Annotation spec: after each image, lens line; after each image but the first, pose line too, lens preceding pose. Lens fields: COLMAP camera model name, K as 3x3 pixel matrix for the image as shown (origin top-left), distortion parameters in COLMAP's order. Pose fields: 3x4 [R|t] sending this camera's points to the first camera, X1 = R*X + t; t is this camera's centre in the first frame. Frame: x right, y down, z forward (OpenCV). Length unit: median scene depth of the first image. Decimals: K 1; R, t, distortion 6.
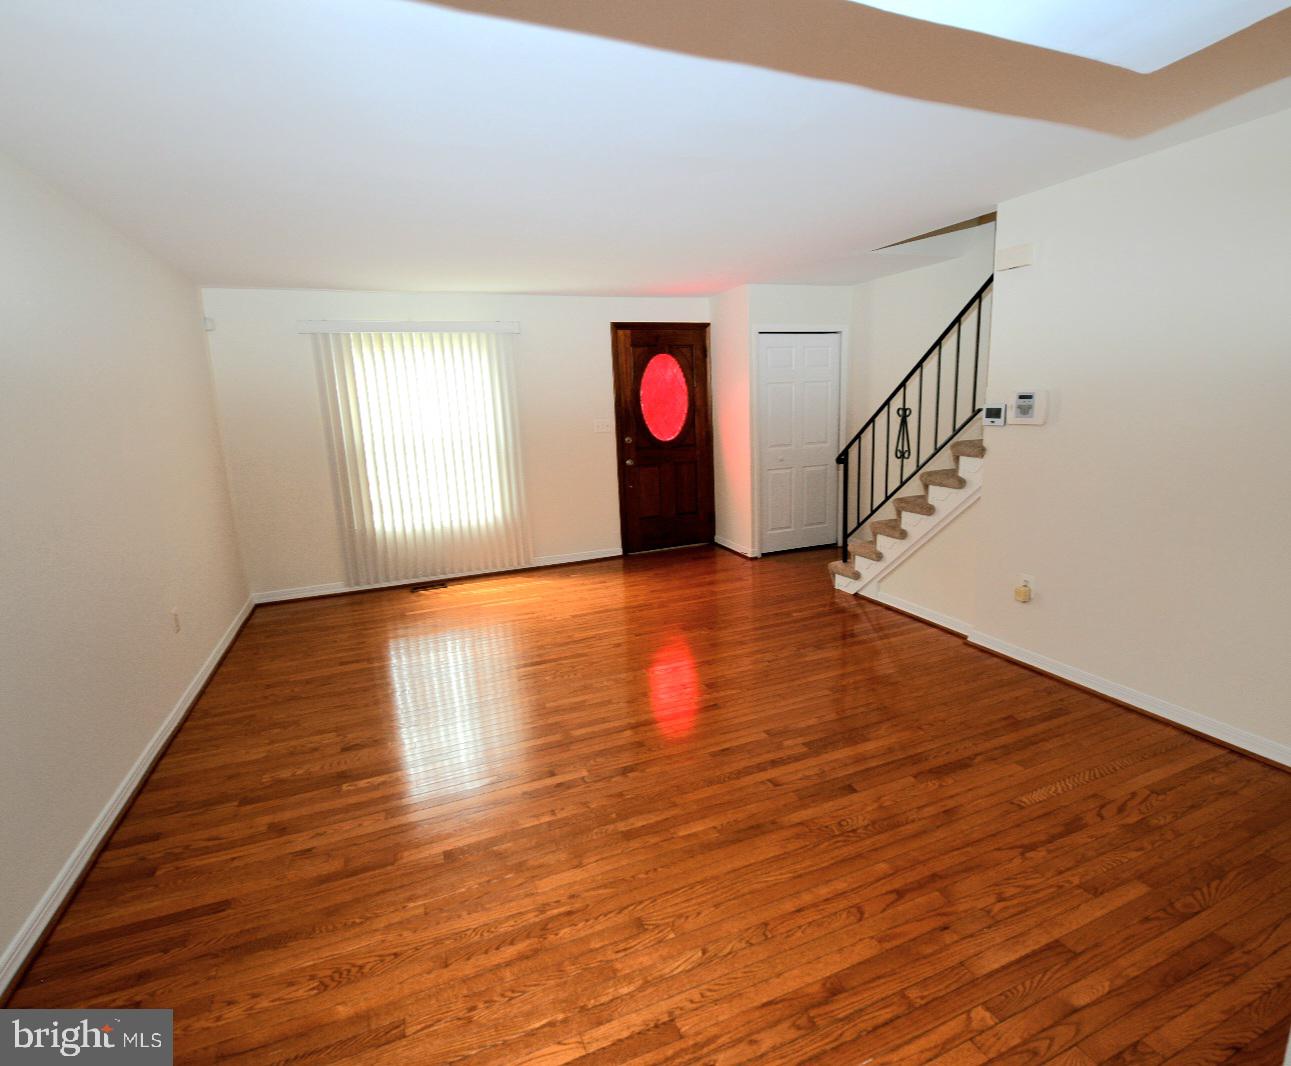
lens RADIAL K [[638.7, 0, 645.5], [0, 638.7, 533.0], [0, 0, 1]] dist [0.000478, 0.000104]
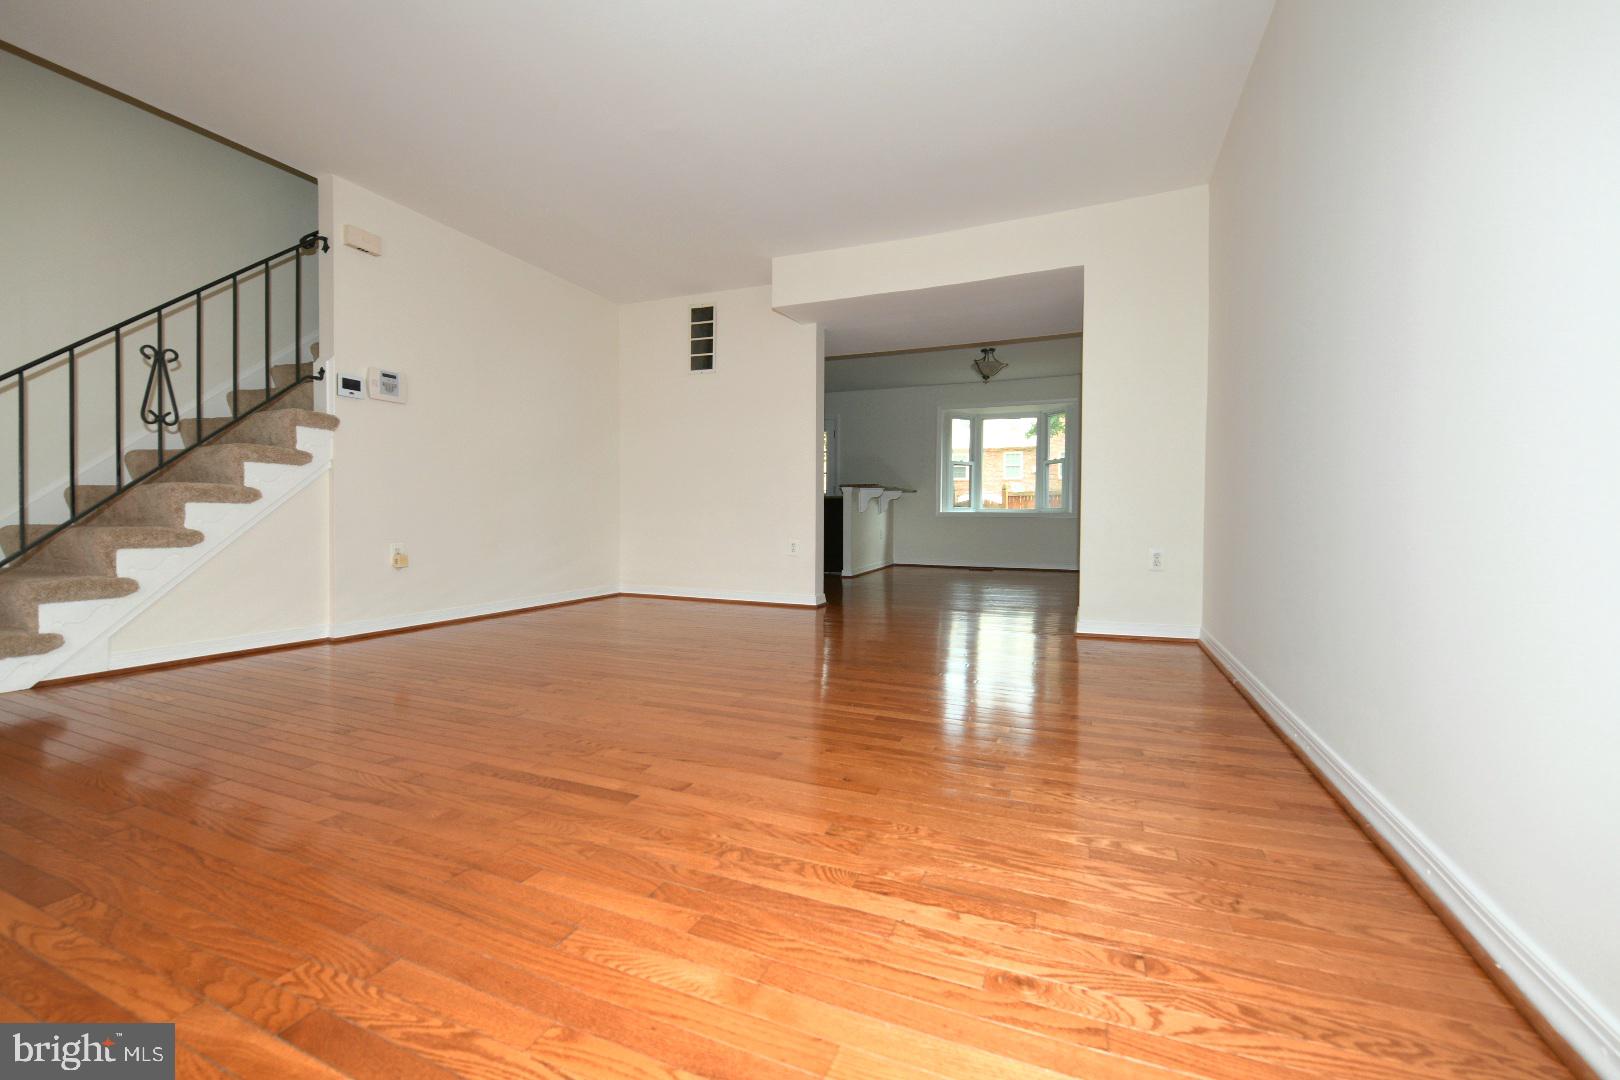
lens RADIAL K [[647.5, 0, 824.5], [0, 647.5, 532.3], [0, 0, 1]] dist [-0.033795, -0.000217]
pose [[-0.722879, 0.018673, 0.690722, -0.545849], [0.158614, 0.977425, 0.139576, 0.011080], [-0.672523, 0.210455, -0.709522, 1.055915]]
